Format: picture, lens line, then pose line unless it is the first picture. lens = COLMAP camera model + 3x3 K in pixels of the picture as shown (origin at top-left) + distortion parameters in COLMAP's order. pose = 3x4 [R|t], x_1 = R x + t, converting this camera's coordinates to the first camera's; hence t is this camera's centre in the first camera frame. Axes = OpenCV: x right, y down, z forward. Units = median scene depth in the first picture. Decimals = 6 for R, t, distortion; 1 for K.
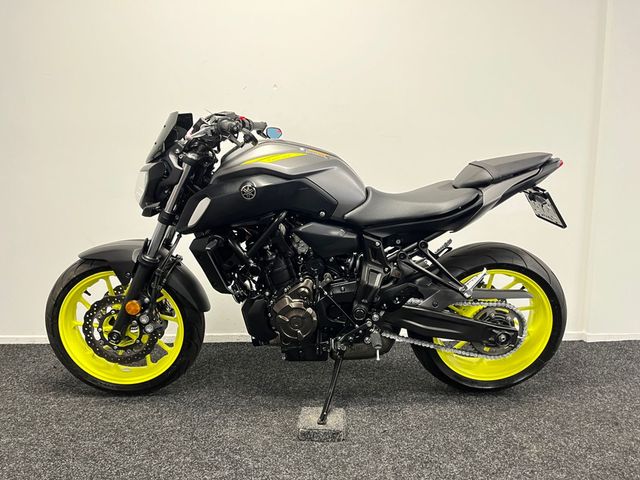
lens RADIAL K [[486.1, 0, 320.3], [0, 486.1, 240.0], [0, 0, 1]] dist [0.082483, -0.112398]
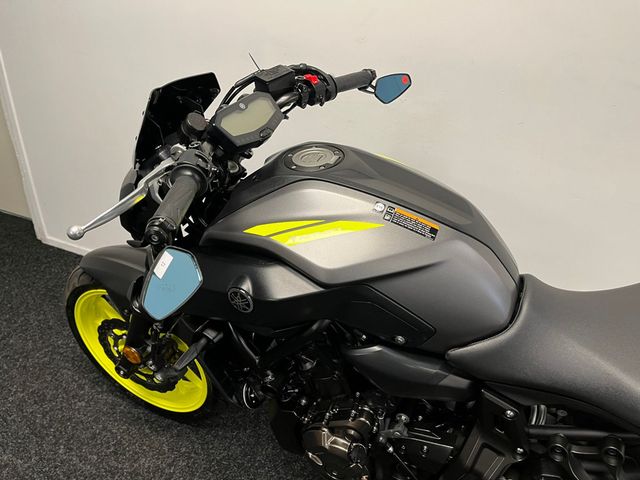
lens RADIAL K [[486.1, 0, 319.3], [0, 486.1, 242.1], [0, 0, 1]] dist [0.082483, -0.112398]
pose [[0.901496, 0.244676, -0.356984, 0.078035], [-0.097948, 0.918795, 0.382389, -0.306956], [0.421557, -0.309757, 0.852256, 0.541552]]
